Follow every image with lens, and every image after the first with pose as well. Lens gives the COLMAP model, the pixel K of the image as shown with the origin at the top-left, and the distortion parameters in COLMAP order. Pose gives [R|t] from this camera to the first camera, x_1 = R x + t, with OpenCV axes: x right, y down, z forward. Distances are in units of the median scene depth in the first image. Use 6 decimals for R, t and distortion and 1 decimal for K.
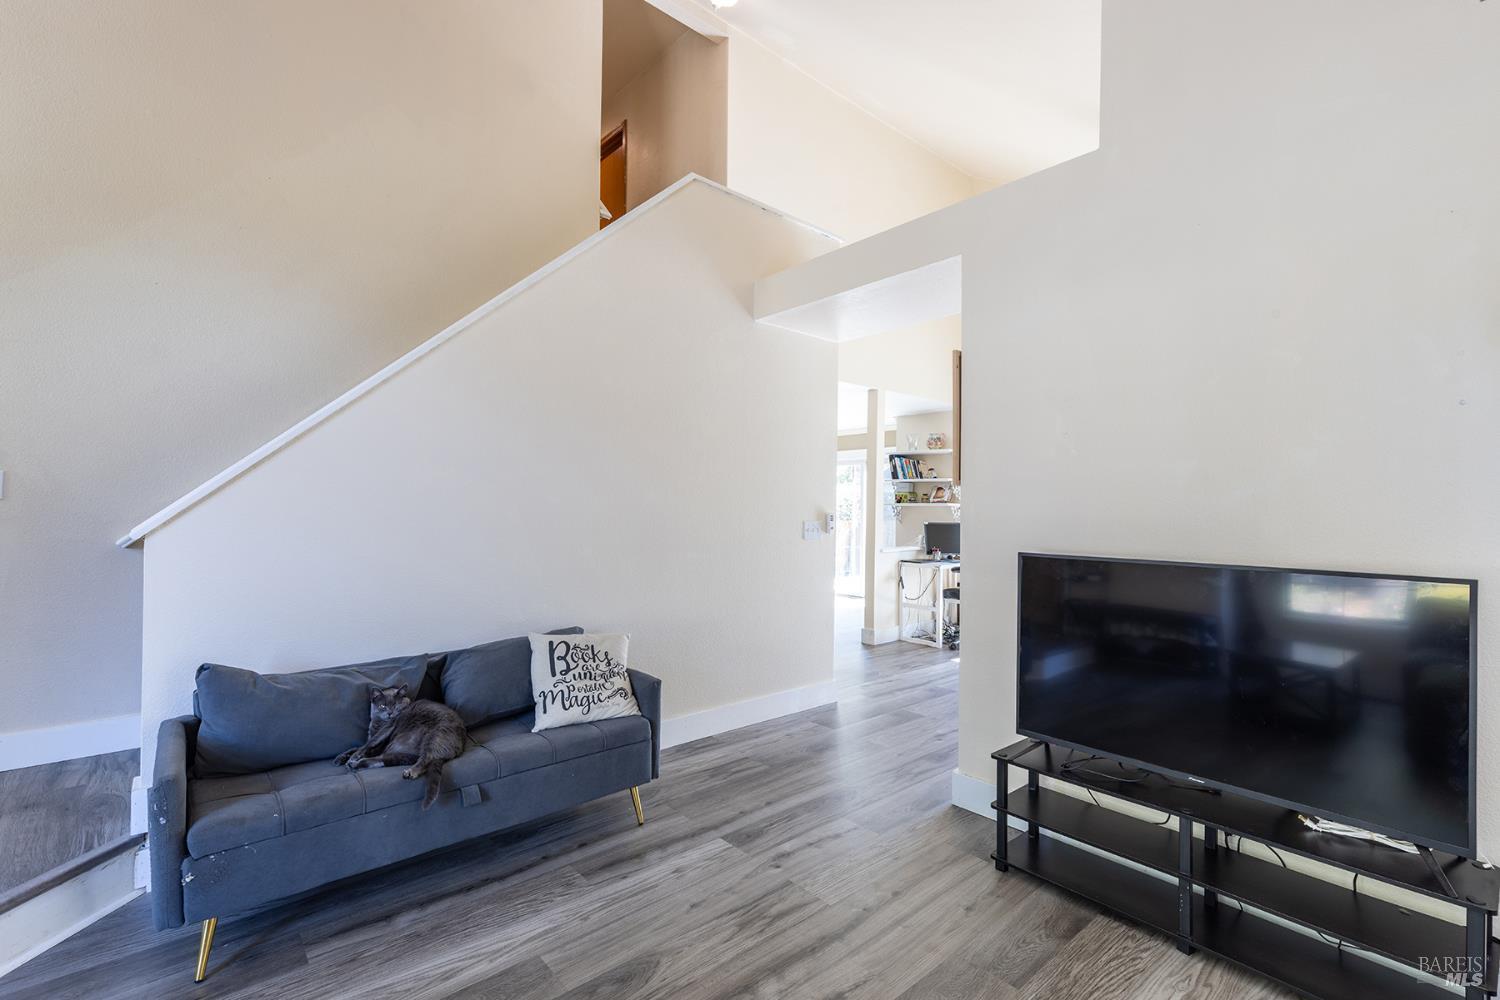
lens RADIAL K [[677.7, 0, 745.9], [0, 677.7, 514.0], [0, 0, 1]] dist [0.011571, -0.002973]
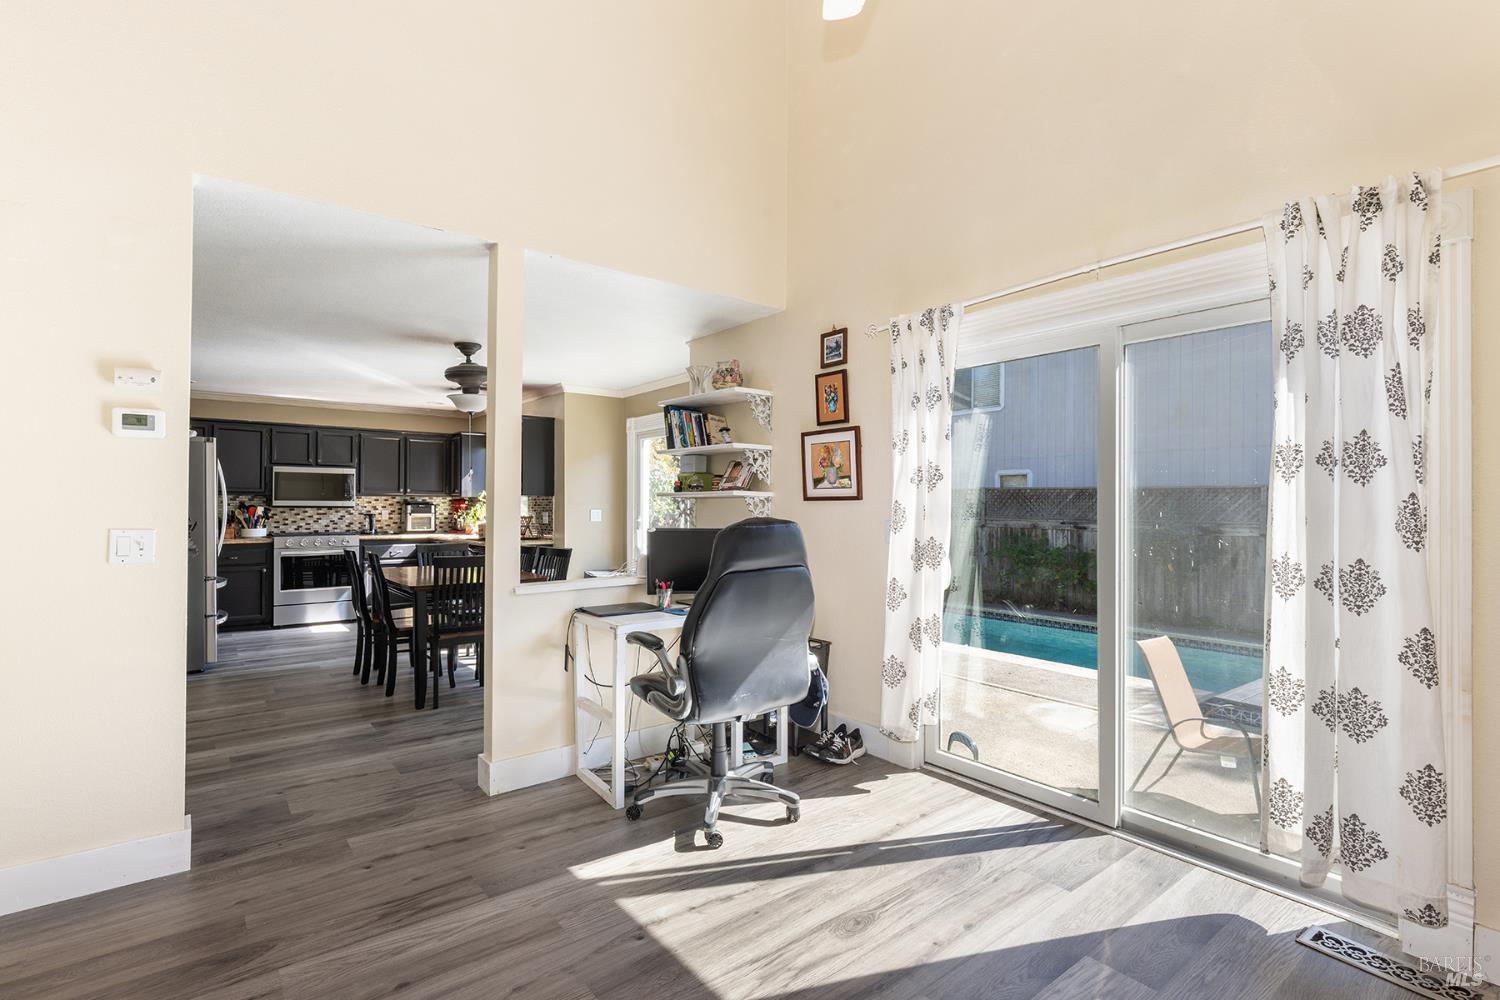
lens RADIAL K [[709.3, 0, 755.1], [0, 709.3, 502.8], [0, 0, 1]] dist [0.005230, -0.001002]
pose [[0.997877, -0.015823, -0.063180, 0.388324], [0.014867, 0.999768, -0.015571, 0.003464], [0.063411, 0.014598, 0.997881, 0.507186]]
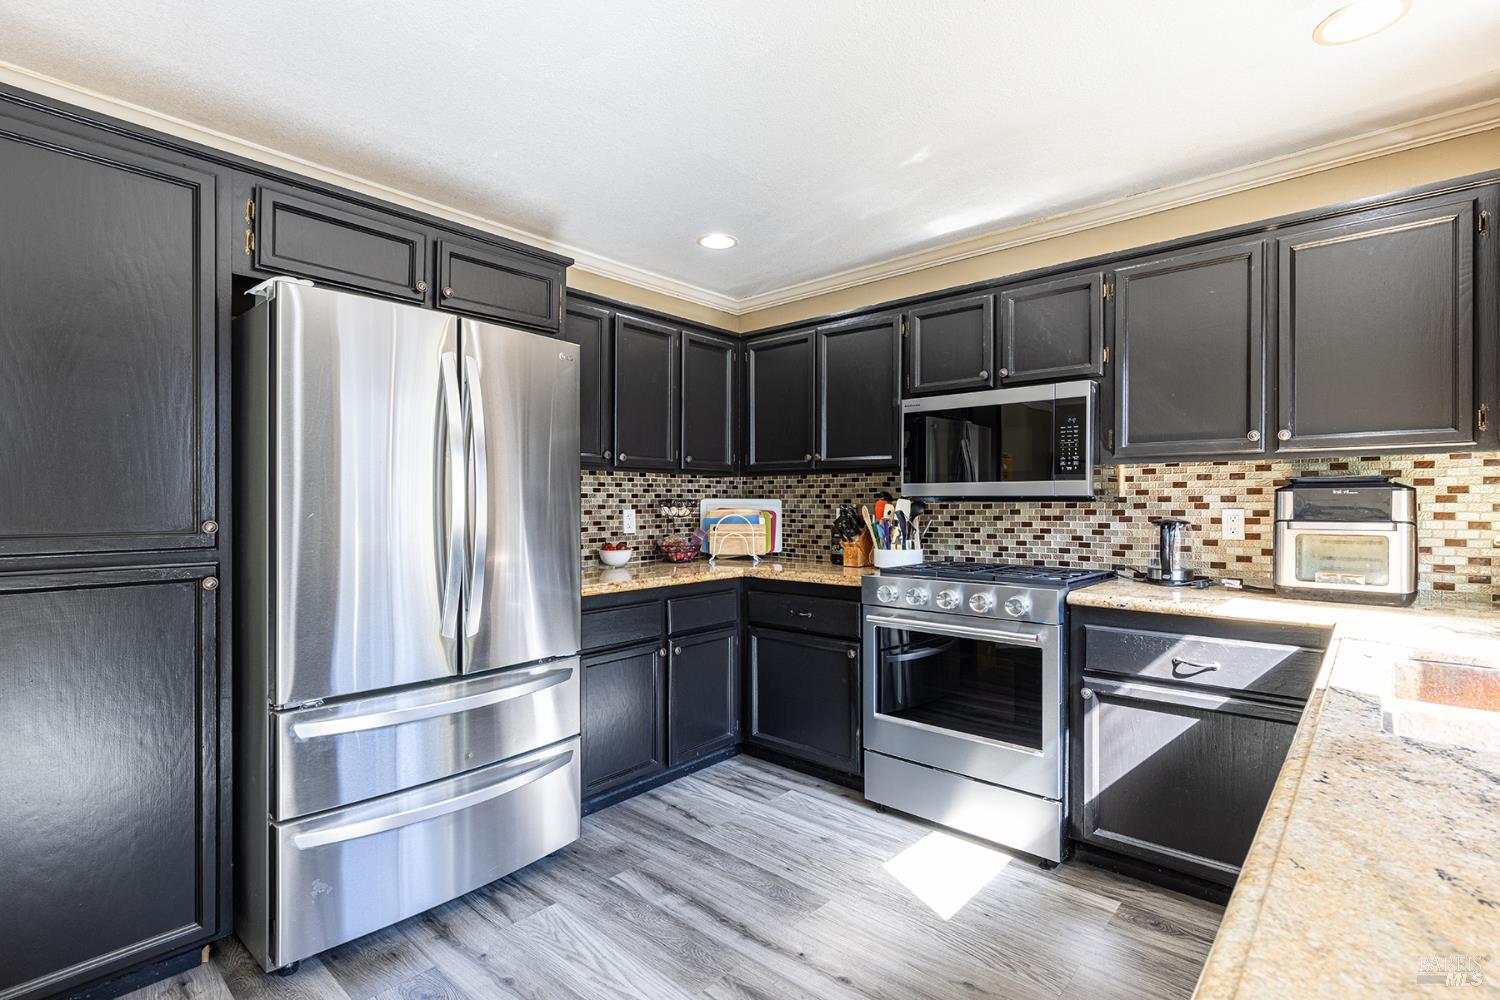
lens RADIAL K [[709.3, 0, 757.2], [0, 709.3, 501.2], [0, 0, 1]] dist [0.005230, -0.001002]
pose [[0.111117, -0.022424, -0.993554, 0.005683], [-0.007408, 0.999699, -0.023391, -0.006220], [0.993780, 0.009959, 0.110917, 1.432407]]
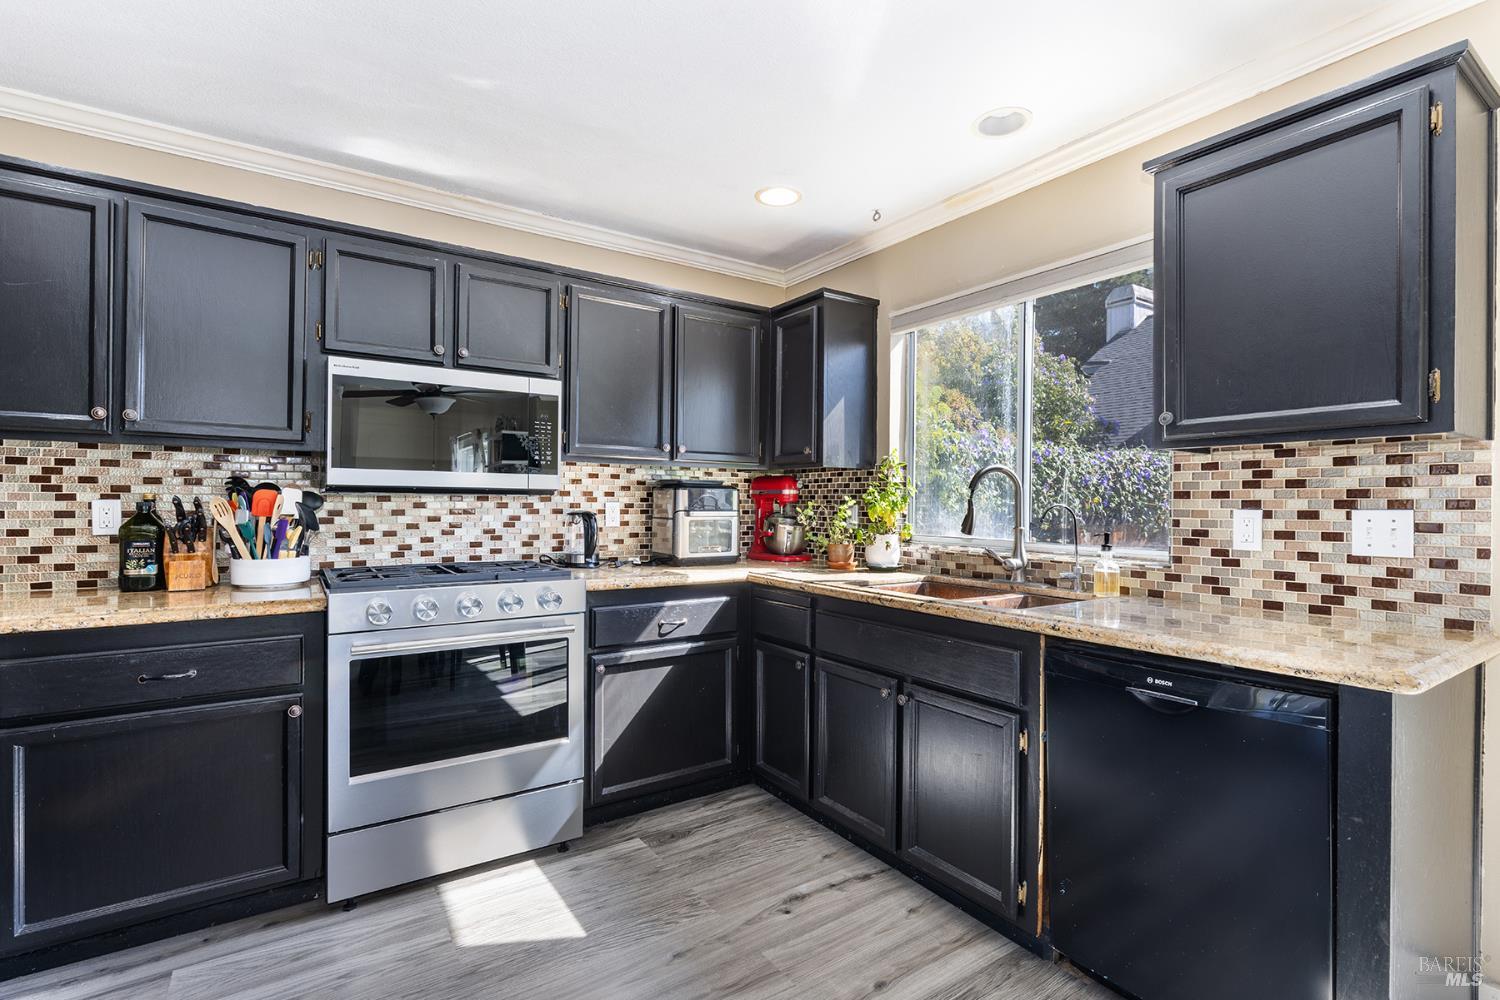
lens RADIAL K [[709.3, 0, 757.8], [0, 709.3, 503.2], [0, 0, 1]] dist [0.005230, -0.001002]
pose [[0.990658, -0.010698, -0.135952, -0.187889], [0.009313, 0.999898, -0.010819, -0.006152], [0.136054, 0.009452, 0.990656, 1.264226]]
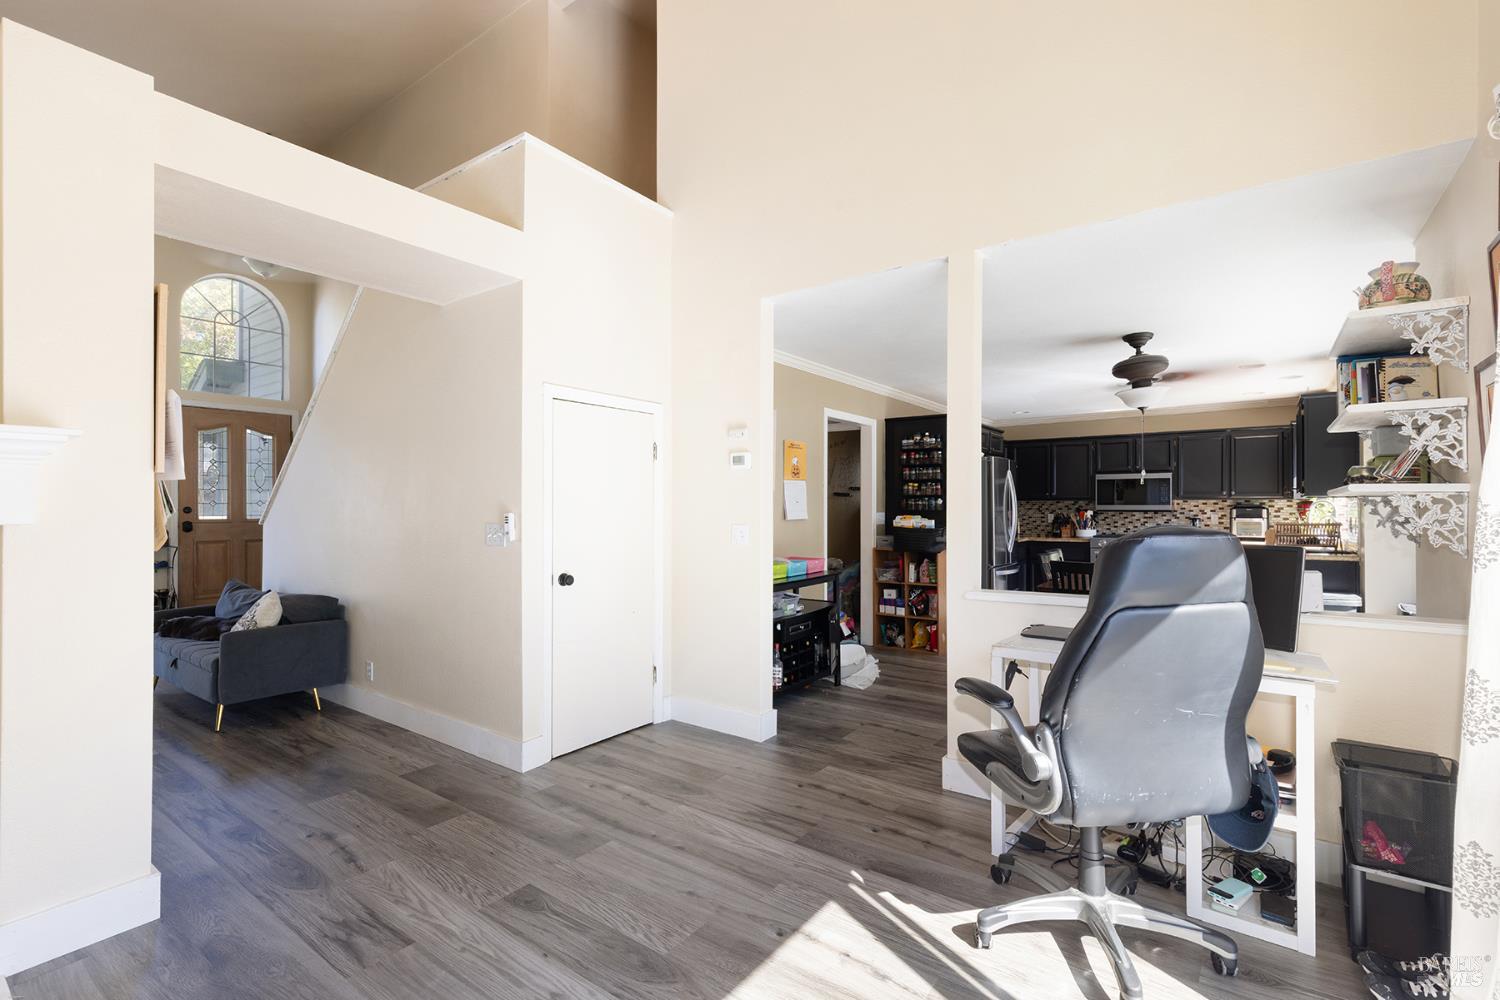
lens RADIAL K [[677.7, 0, 761.6], [0, 677.7, 505.7], [0, 0, 1]] dist [0.011571, -0.002973]
pose [[0.212018, -0.022620, -0.977004, 0.612235], [-0.005344, 0.999690, -0.024305, 0.004587], [0.977251, 0.010374, 0.211831, 0.740162]]
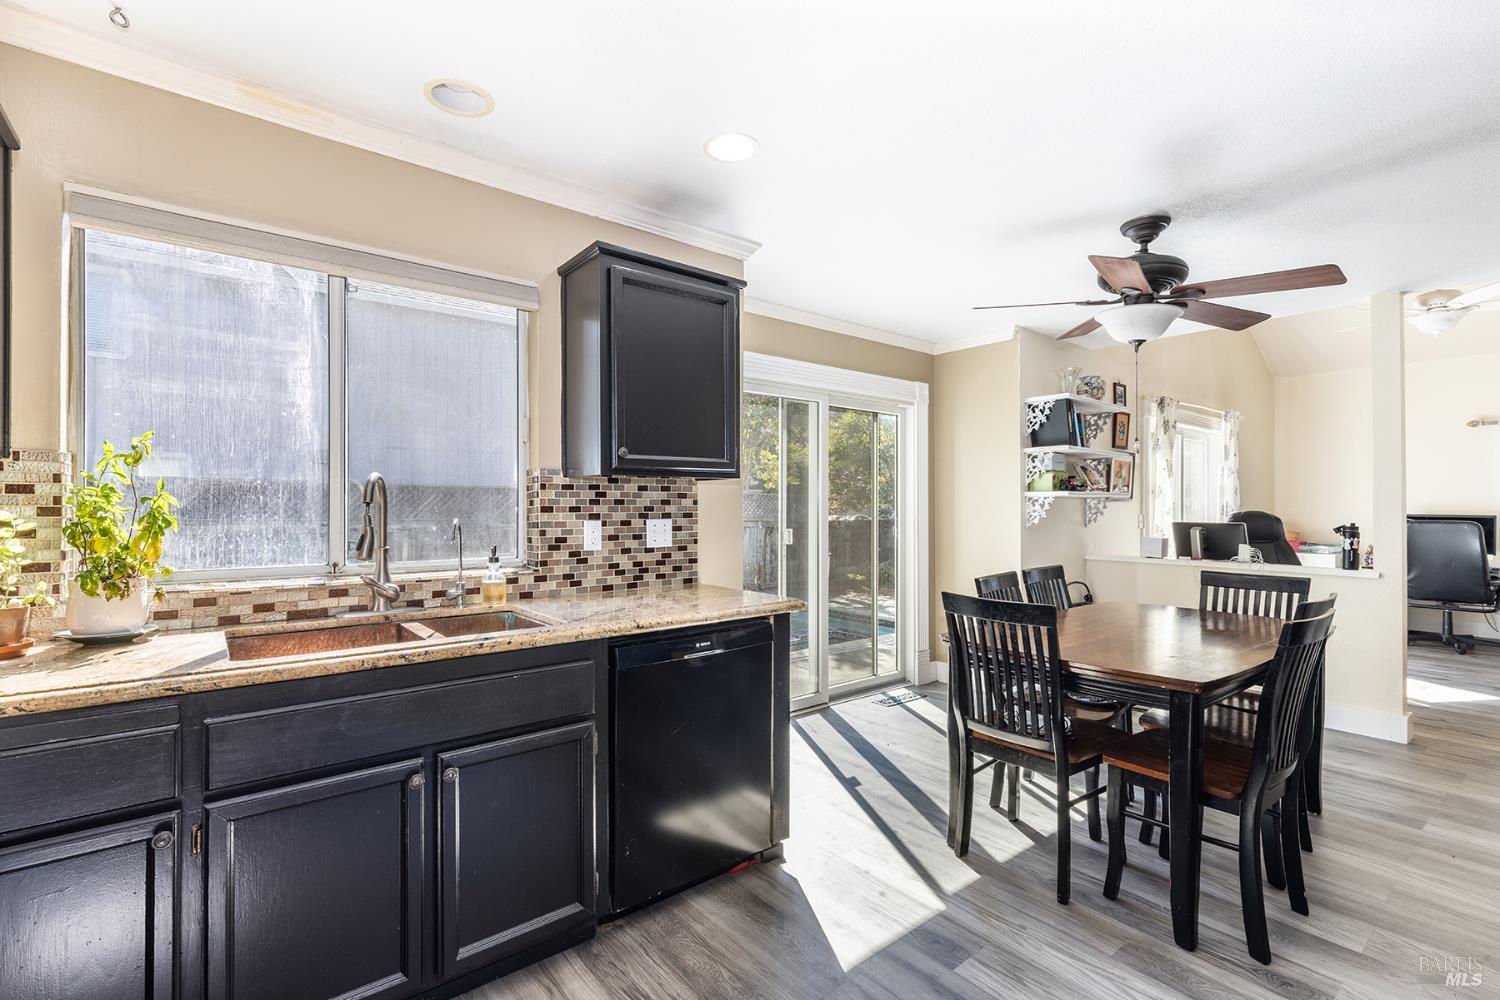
lens RADIAL K [[677.7, 0, 761.4], [0, 677.7, 505.2], [0, 0, 1]] dist [0.011571, -0.002973]
pose [[0.049972, -0.015850, 0.998625, -0.405267], [0.008788, 0.999842, 0.015430, -0.018538], [-0.998712, 0.008005, 0.050103, 1.472879]]
